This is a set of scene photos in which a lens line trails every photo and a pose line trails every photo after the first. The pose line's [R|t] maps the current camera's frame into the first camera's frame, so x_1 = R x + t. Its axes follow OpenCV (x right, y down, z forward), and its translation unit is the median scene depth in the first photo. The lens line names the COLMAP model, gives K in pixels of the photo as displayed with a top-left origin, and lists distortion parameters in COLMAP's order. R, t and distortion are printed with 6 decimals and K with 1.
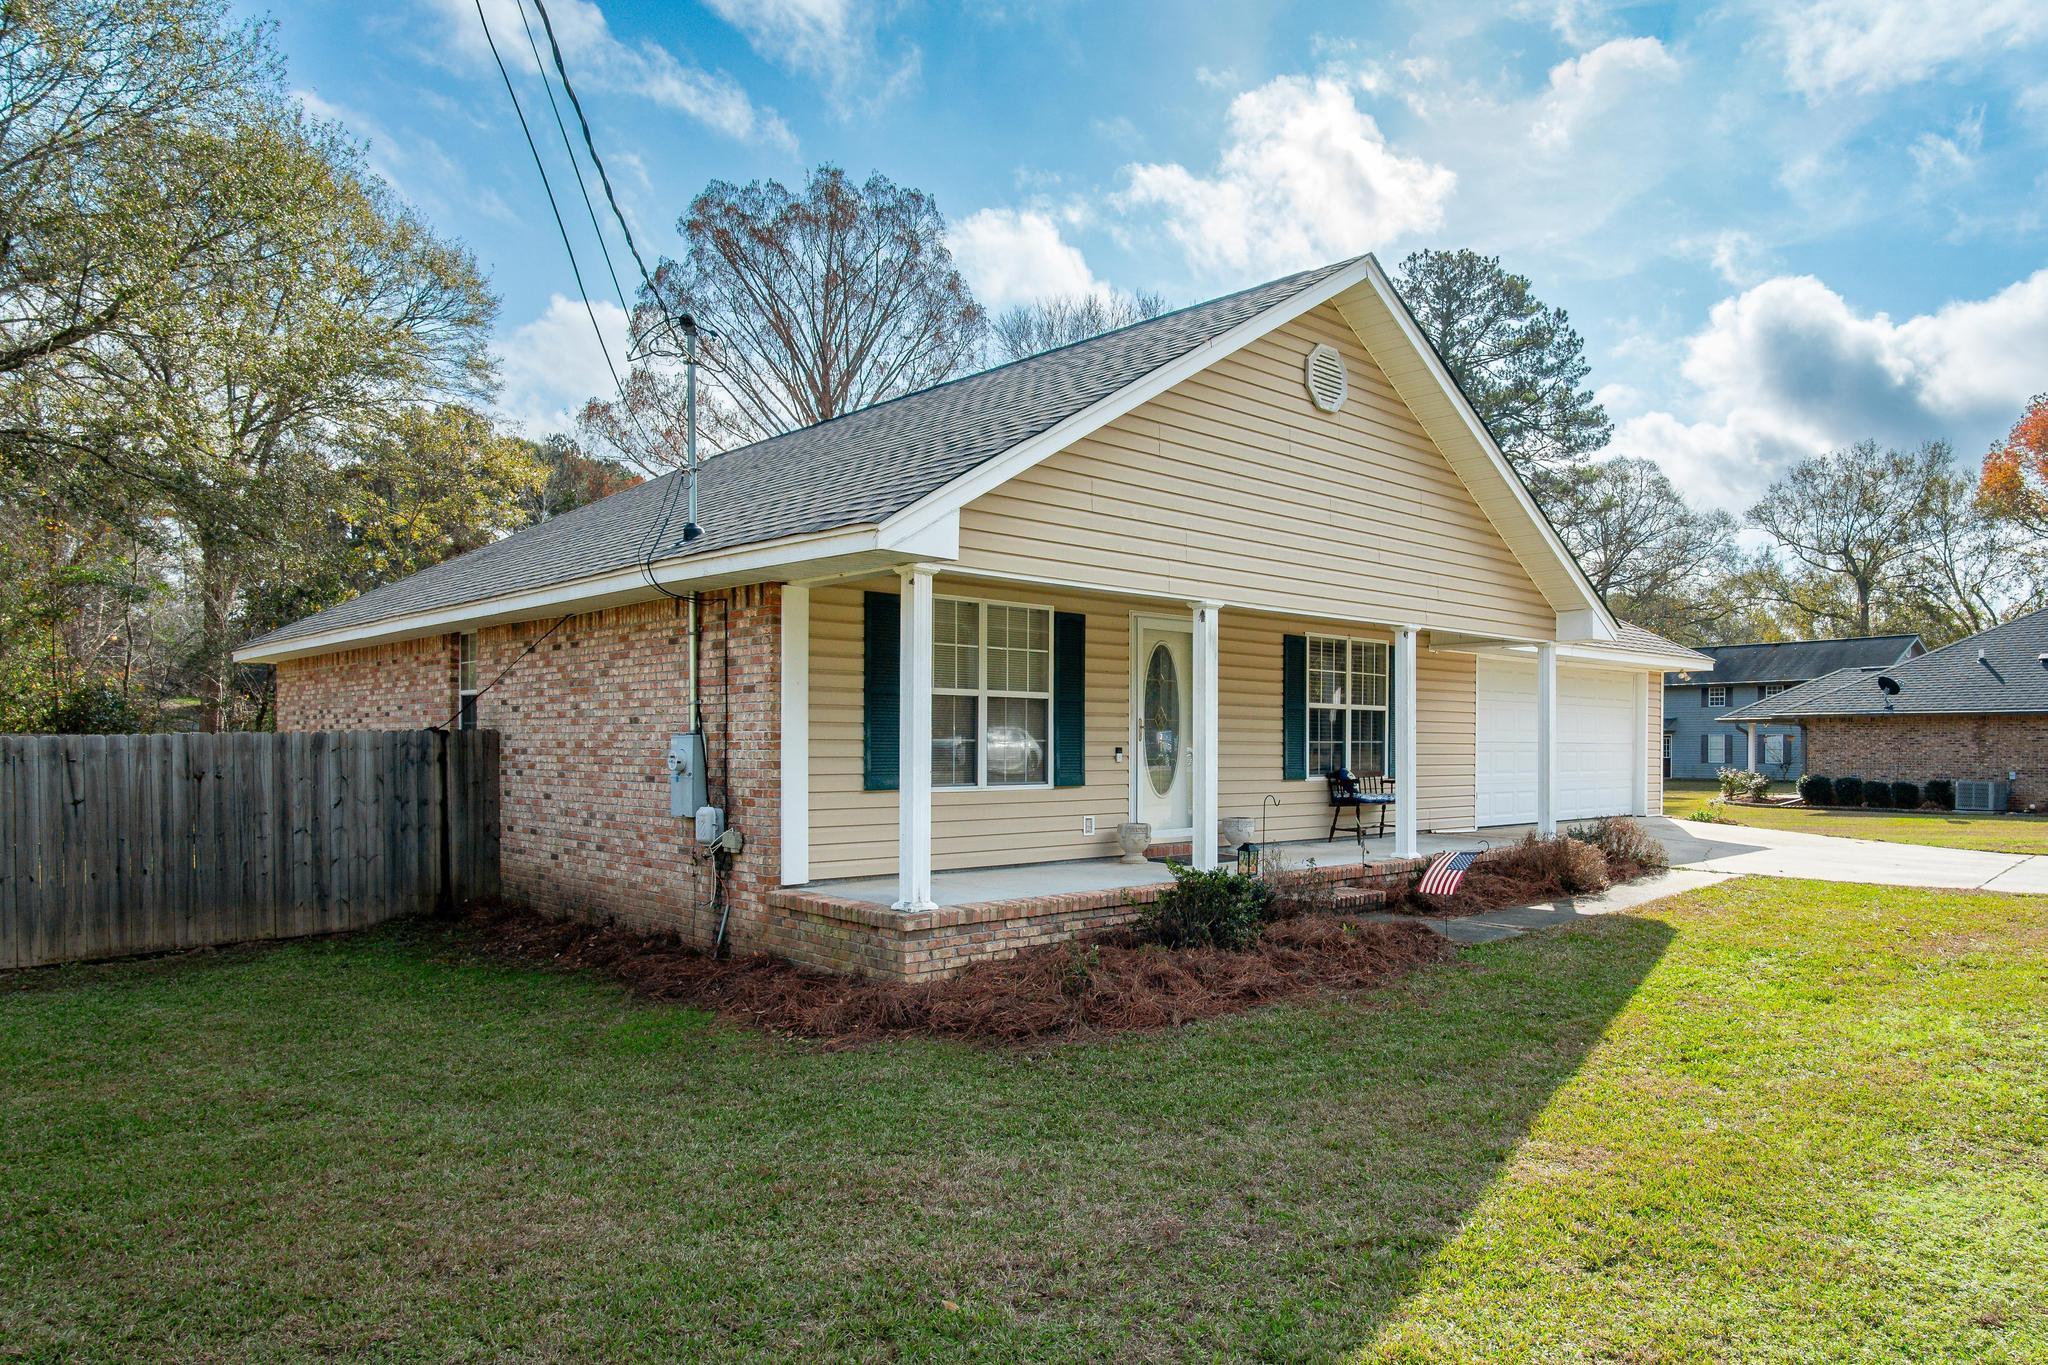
lens RADIAL K [[1154.5, 0, 1081.5], [0, 1154.5, 741.7], [0, 0, 1]] dist [-0.009384, -0.000407]
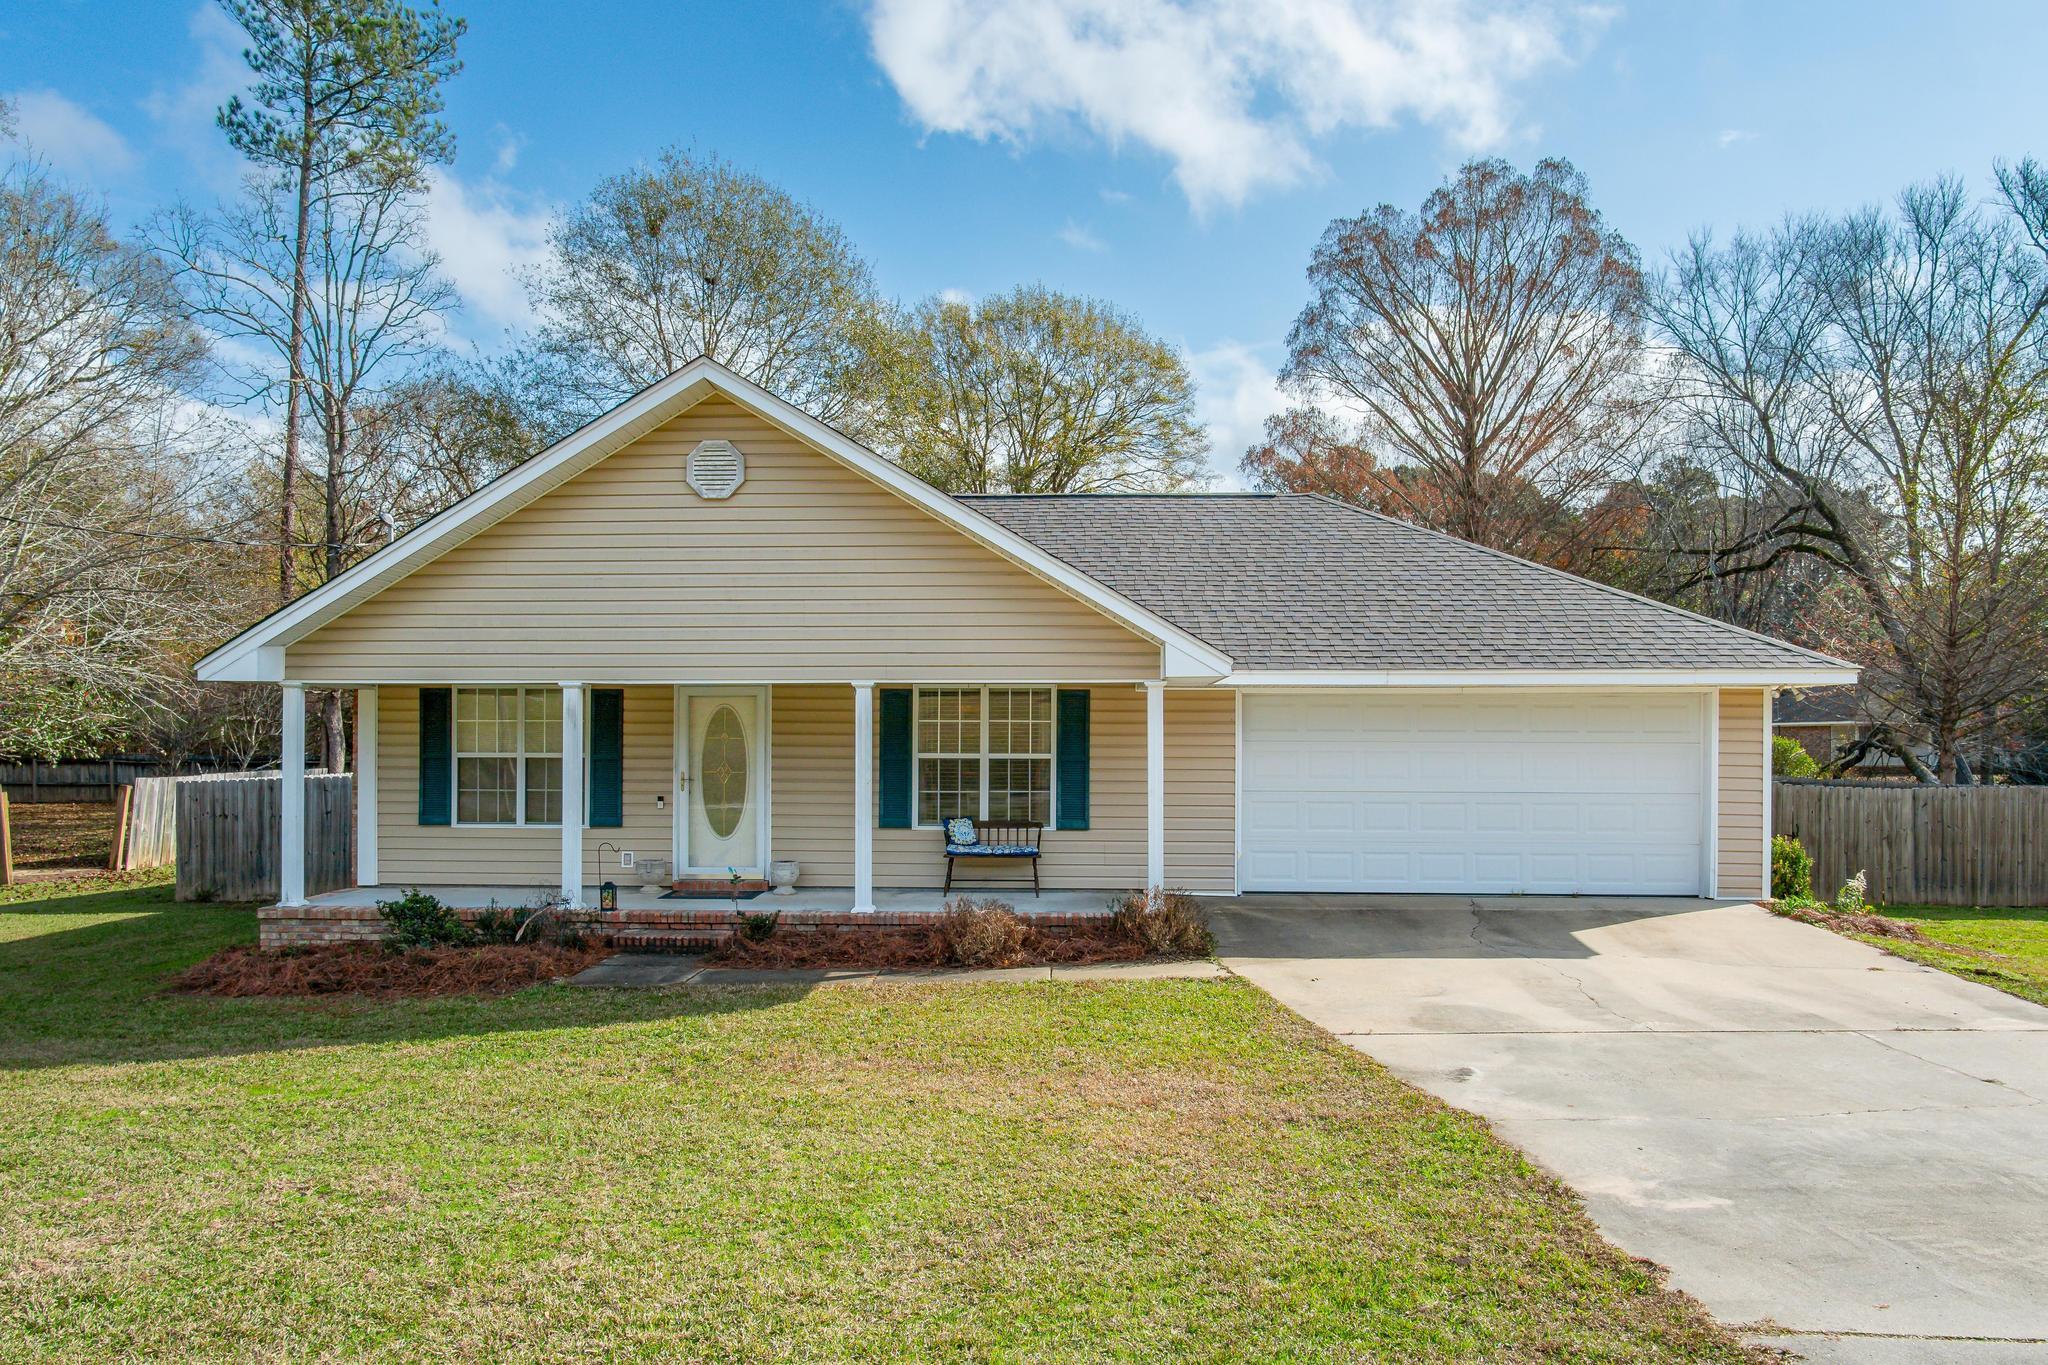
lens RADIAL K [[1154.5, 0, 1081.5], [0, 1154.5, 741.7], [0, 0, 1]] dist [-0.009384, -0.000407]
pose [[0.738749, -0.004367, -0.673966, 1.023510], [0.000223, 0.999981, -0.006235, -0.038983], [0.673980, 0.004456, 0.738736, 0.354244]]
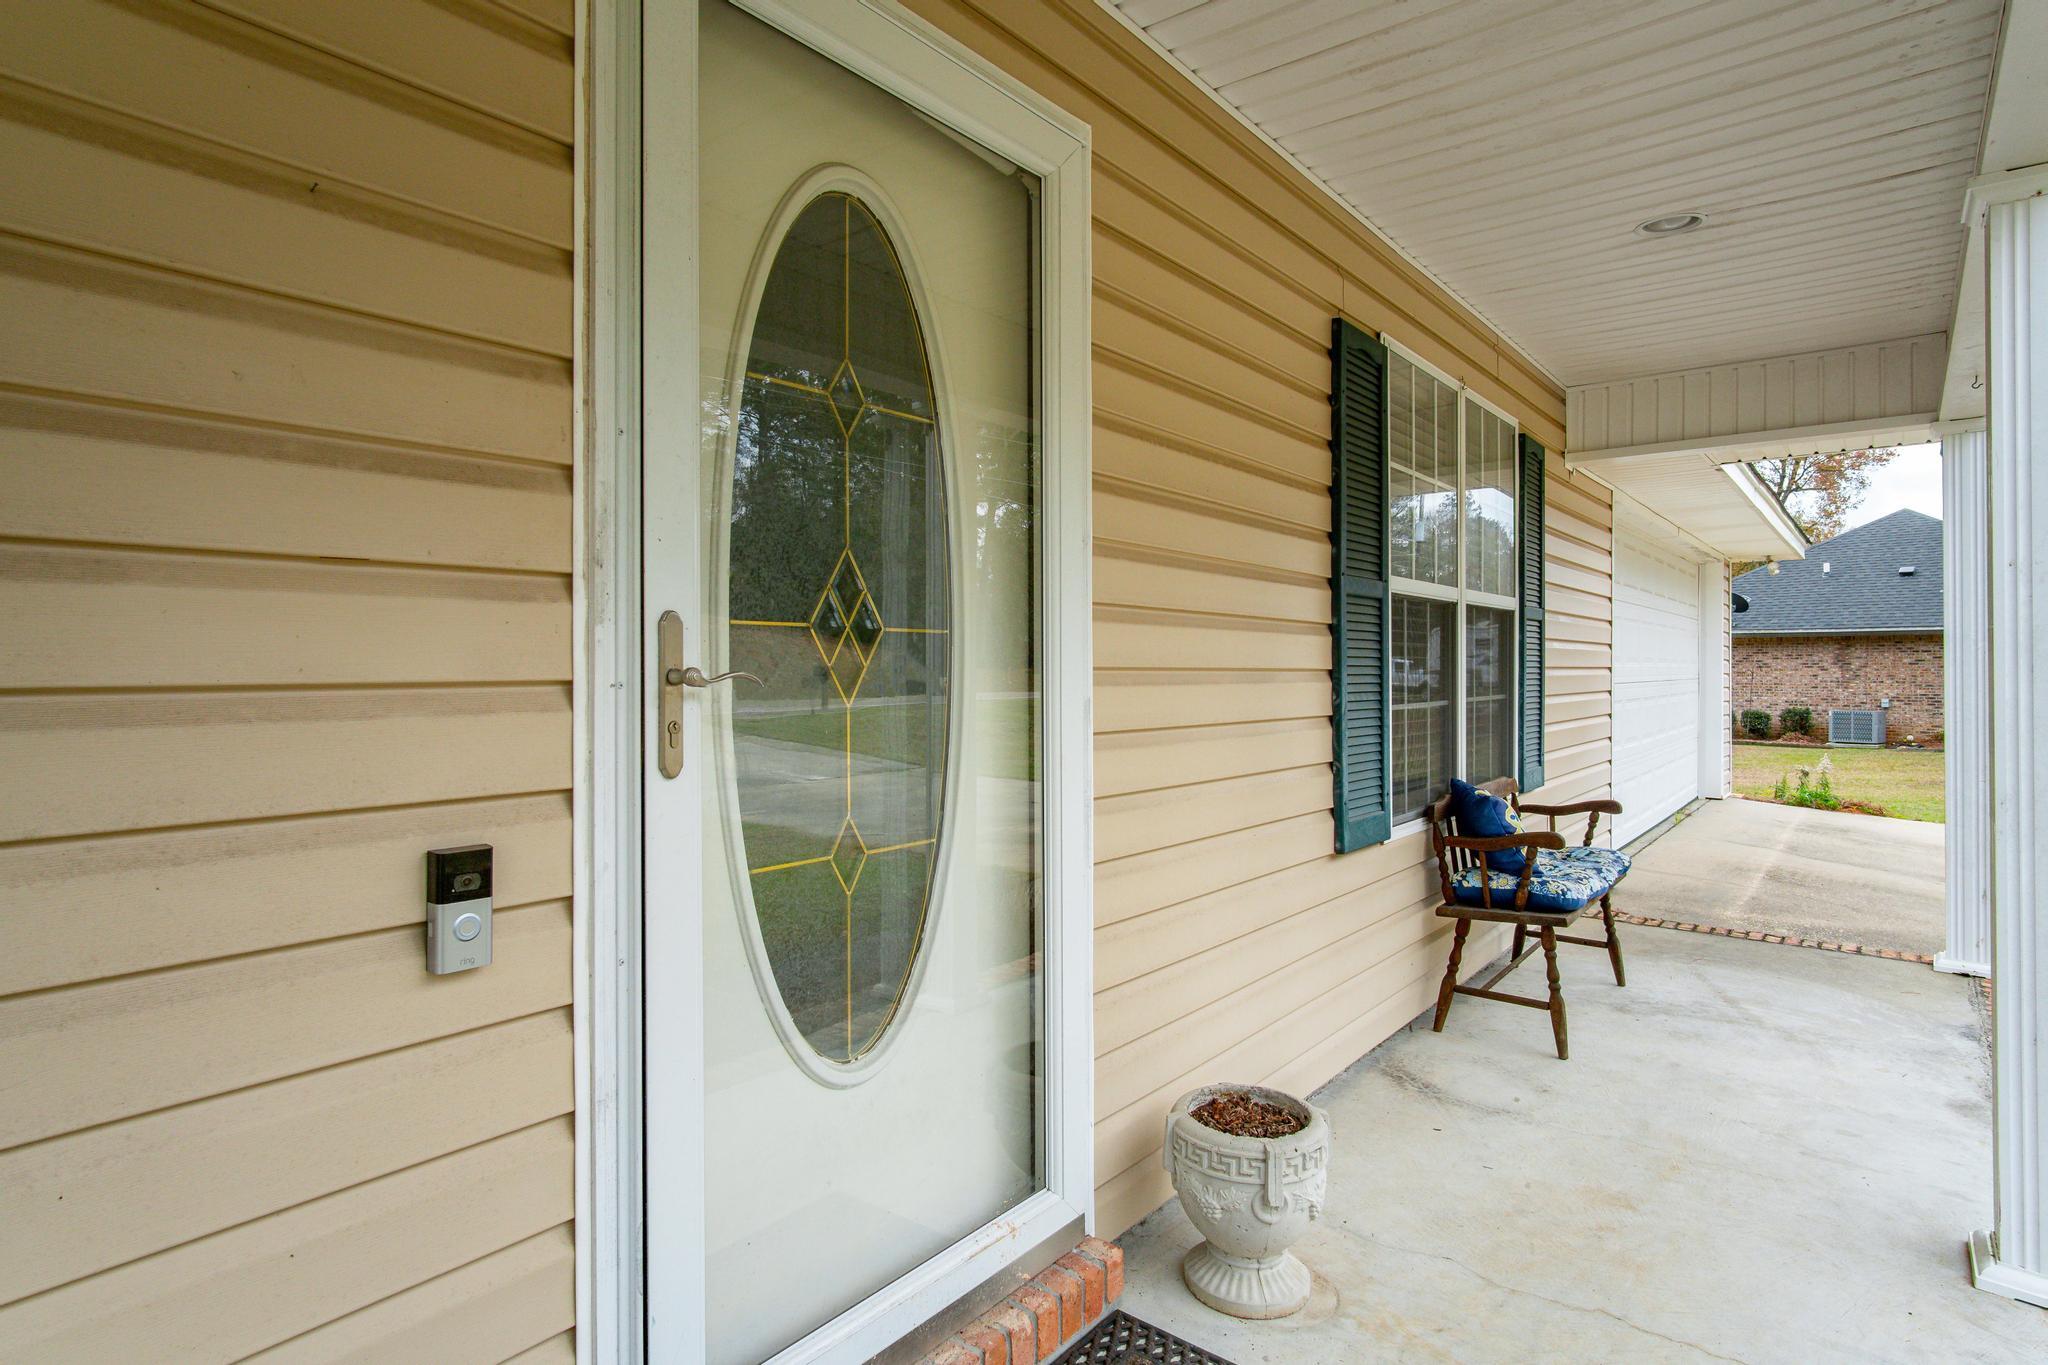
lens RADIAL K [[1026.8, 0, 1023.9], [0, 1026.8, 663.4], [0, 0, 1]] dist [-0.008820, -0.000075]
pose [[0.986712, -0.008821, 0.162241, 0.064237], [0.009369, 0.999953, -0.002616, -0.011915], [-0.162210, 0.004101, 0.986748, 0.773770]]
